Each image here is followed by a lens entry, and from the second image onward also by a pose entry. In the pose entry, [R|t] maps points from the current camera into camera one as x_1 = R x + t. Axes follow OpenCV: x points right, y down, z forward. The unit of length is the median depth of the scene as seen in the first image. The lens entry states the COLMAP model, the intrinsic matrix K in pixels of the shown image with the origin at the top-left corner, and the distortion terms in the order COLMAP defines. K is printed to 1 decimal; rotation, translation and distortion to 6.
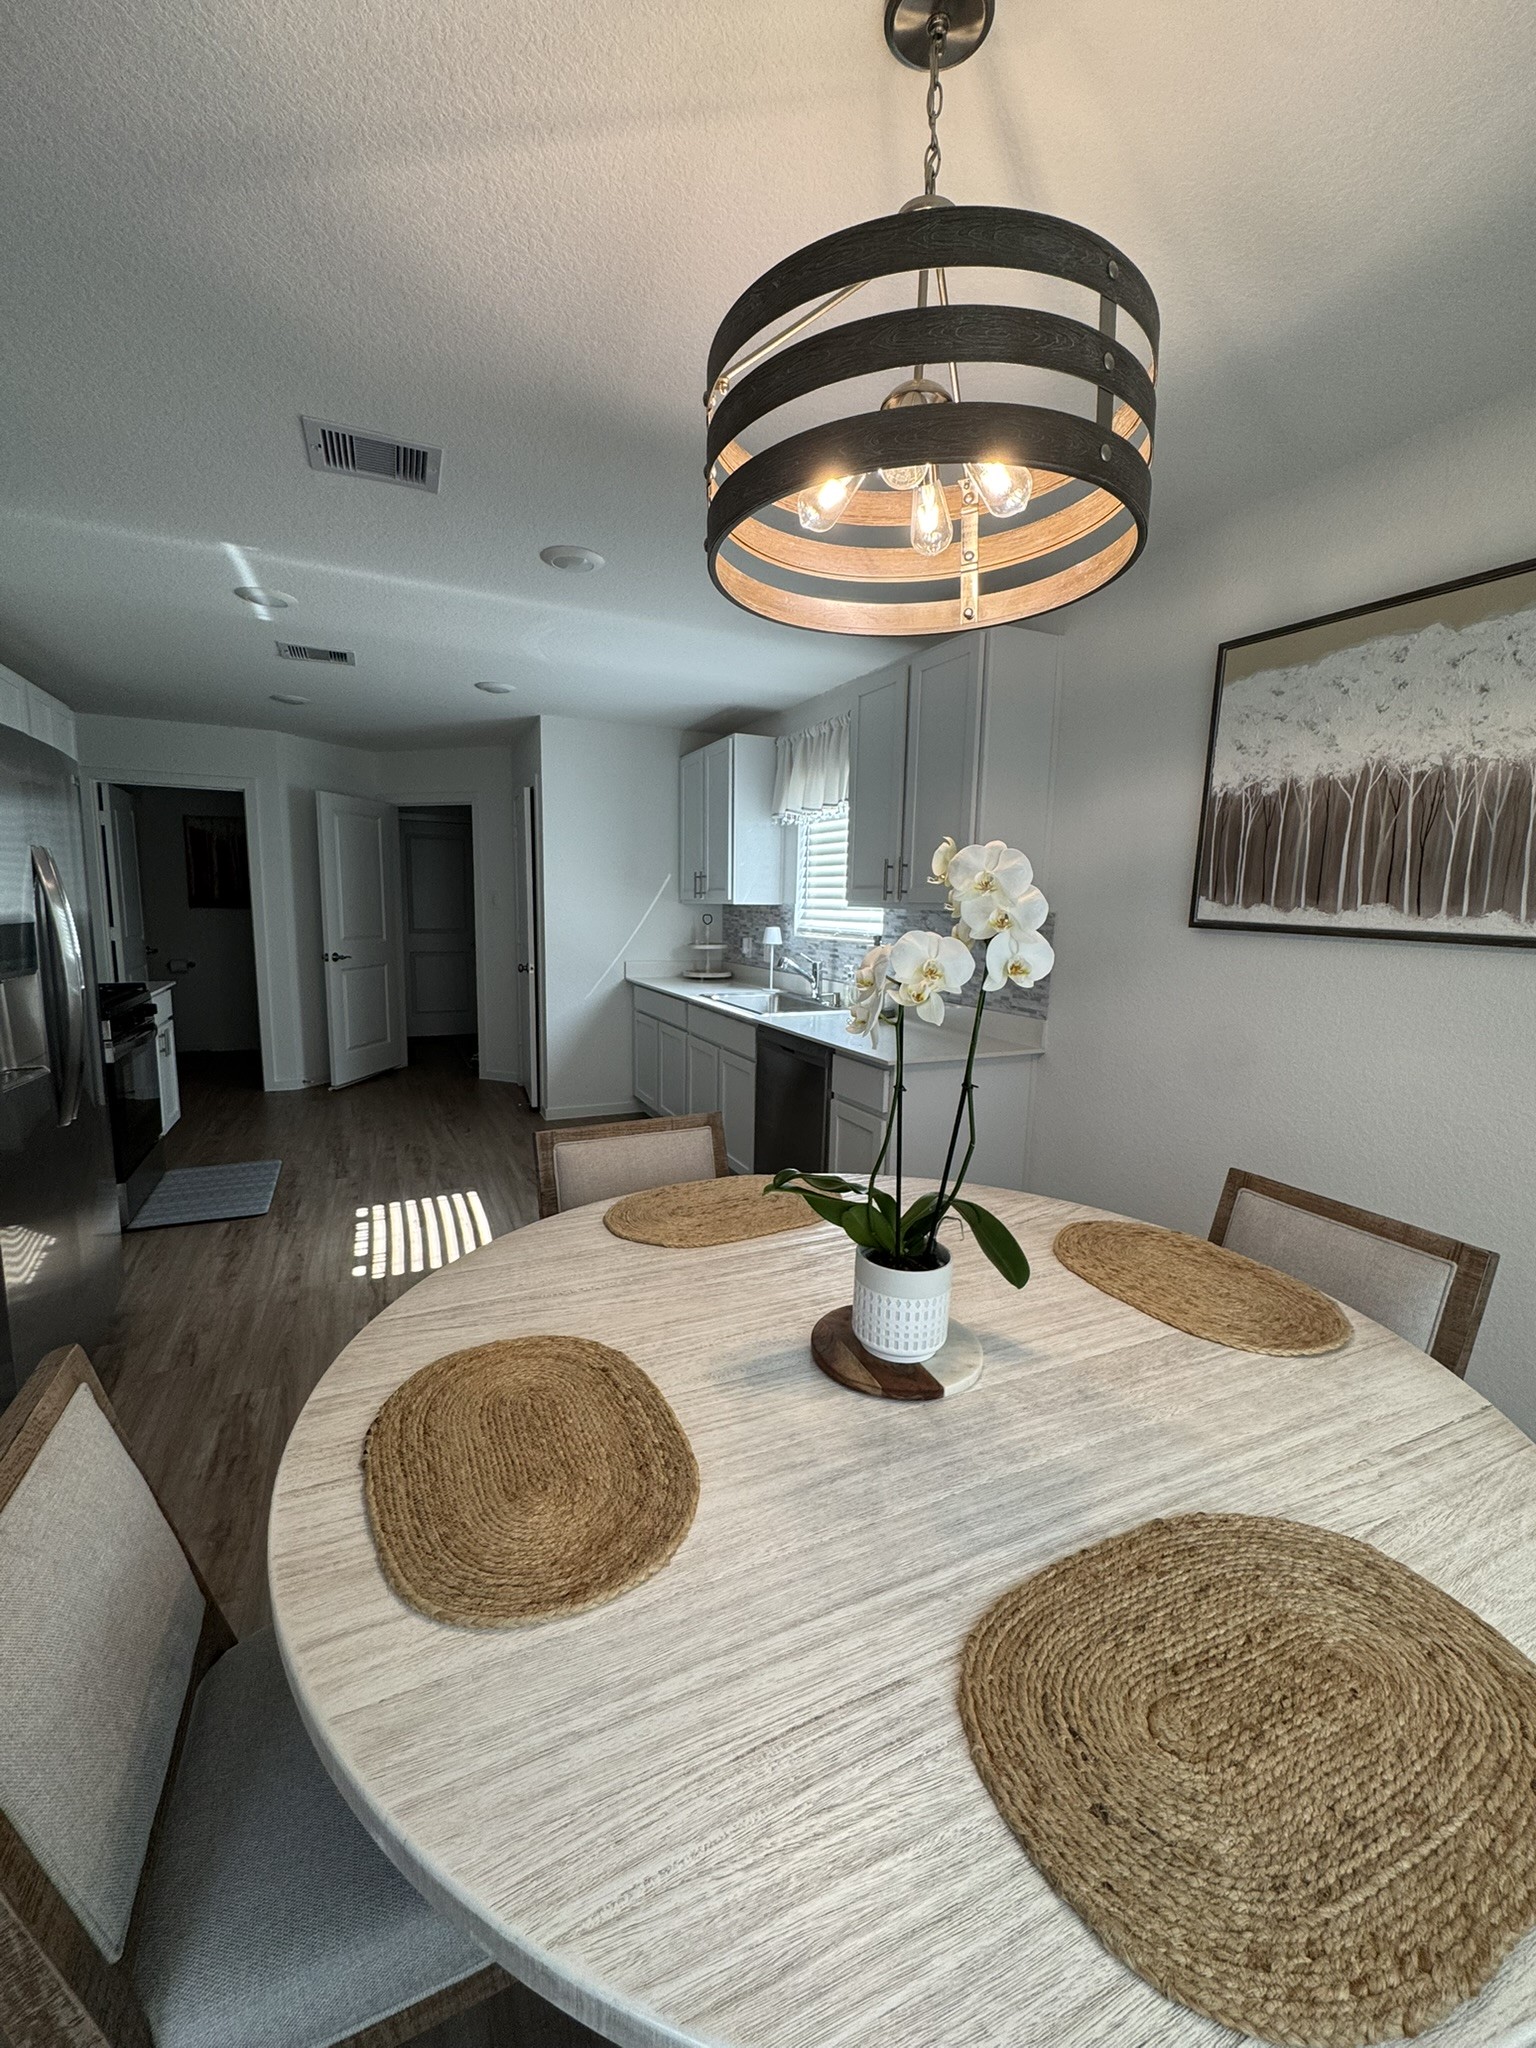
lens RADIAL K [[818.4, 0, 760.6], [0, 818.4, 1019.1], [0, 0, 1]] dist [0.001930, 0.000511]
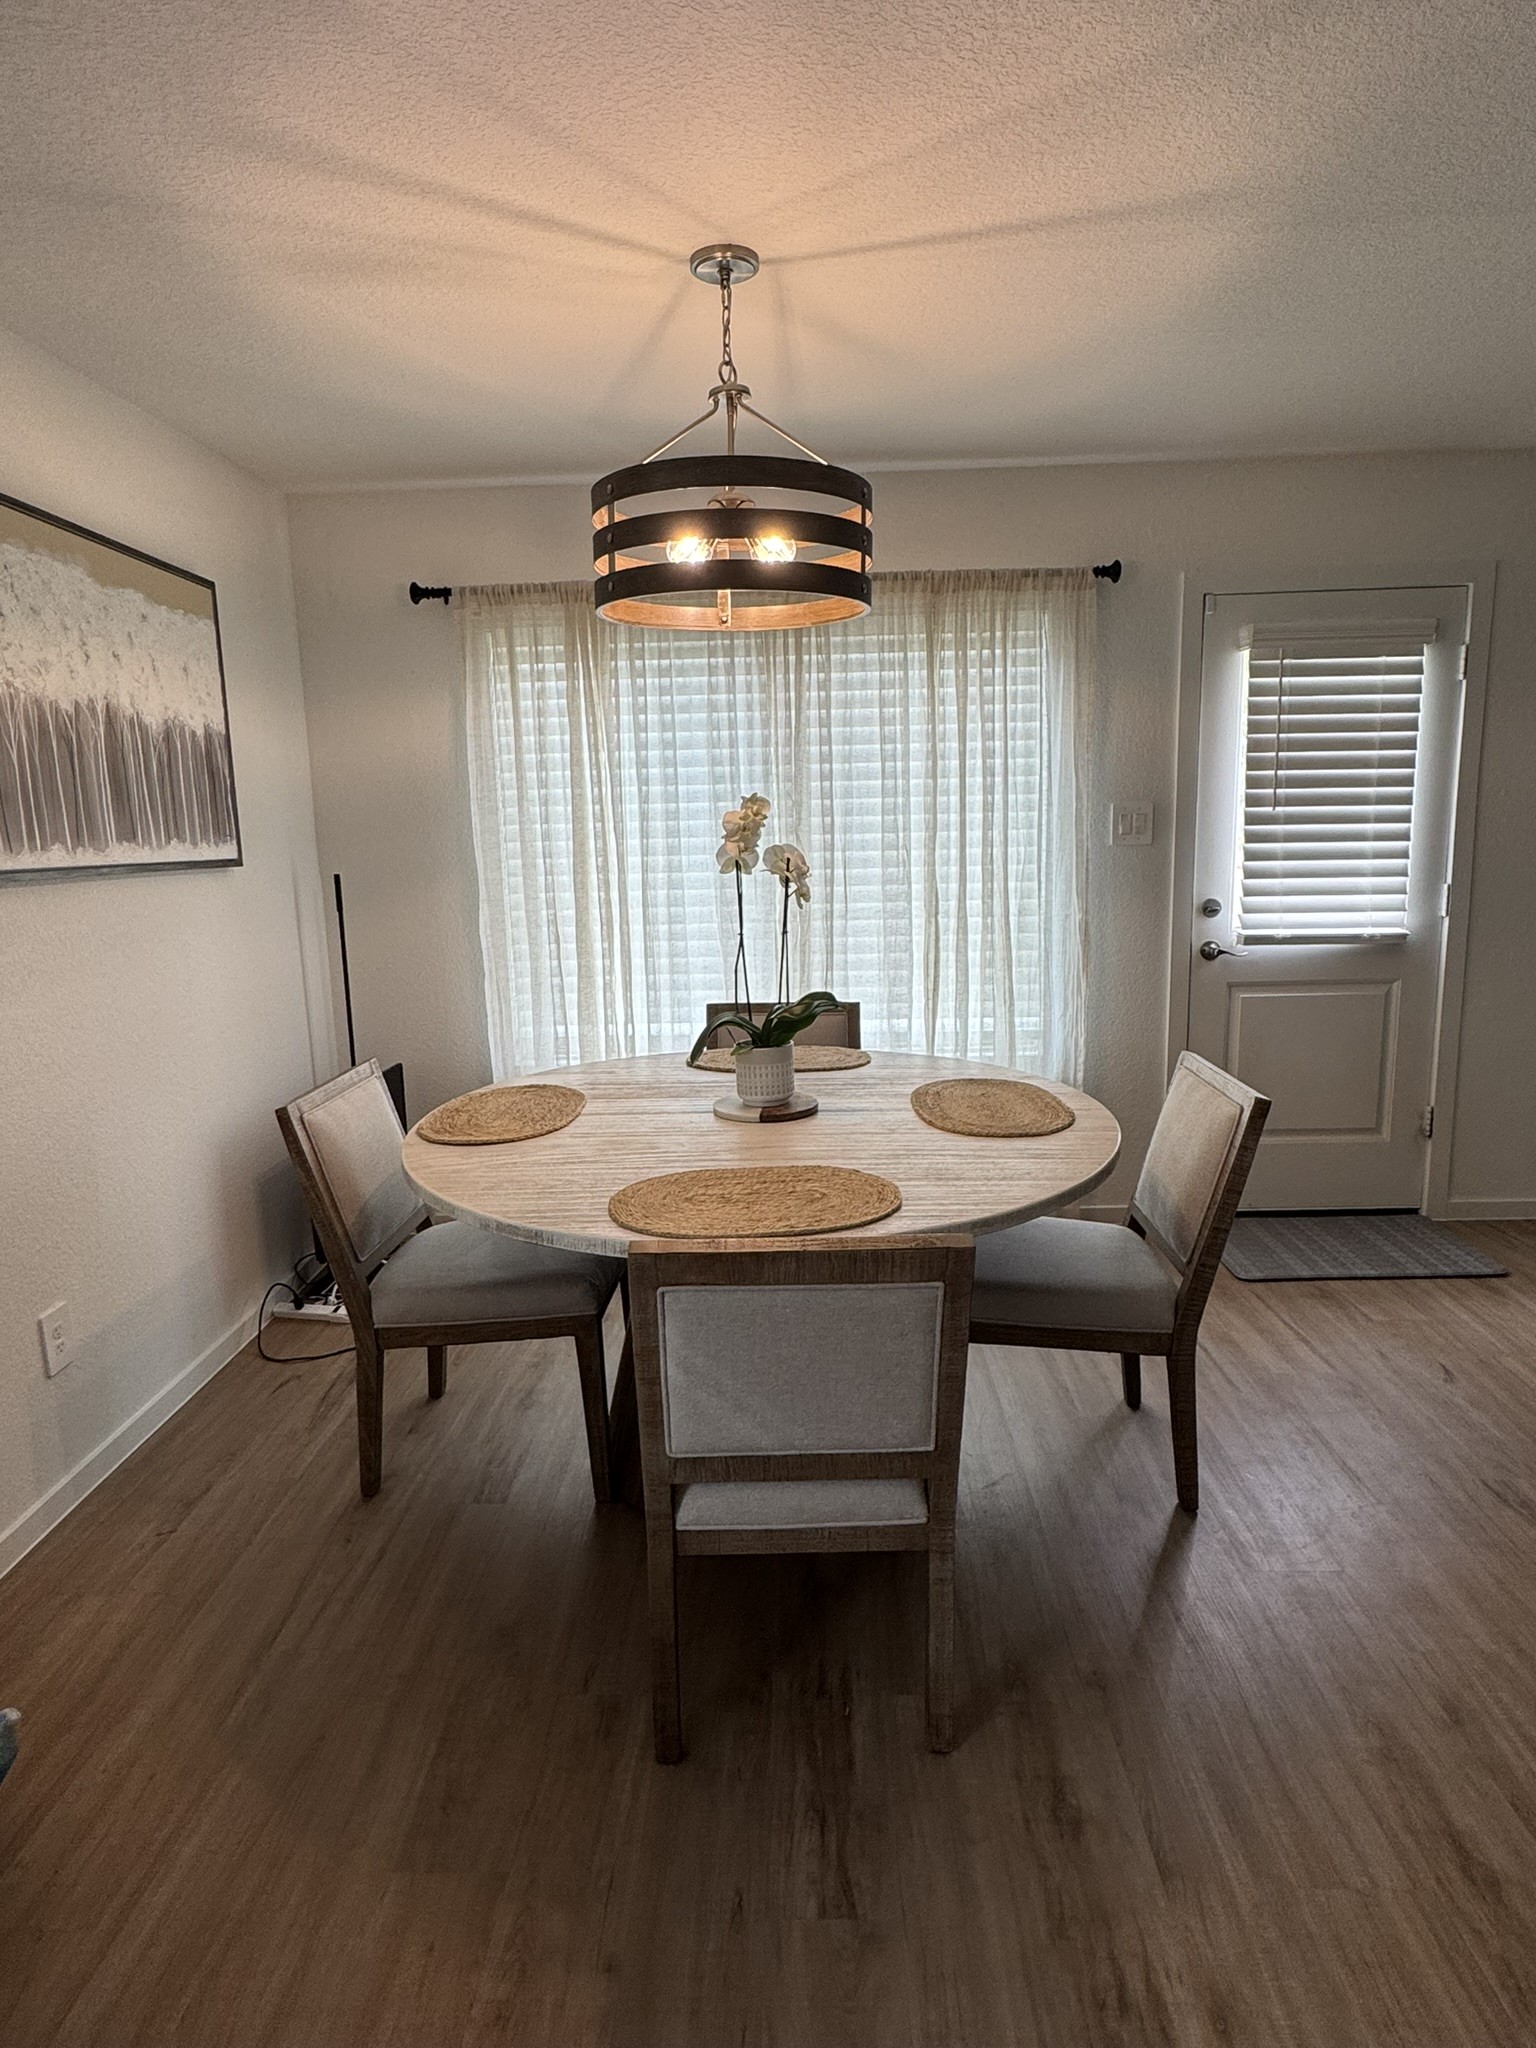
lens RADIAL K [[1145.1, 0, 771.7], [0, 1145.1, 1022.1], [0, 0, 1]] dist [0.001089, 0.000124]
pose [[-0.896601, -0.069643, 0.437328, -0.630854], [0.071306, 0.951965, 0.297787, -0.332033], [-0.437060, 0.298181, -0.848568, 2.192815]]
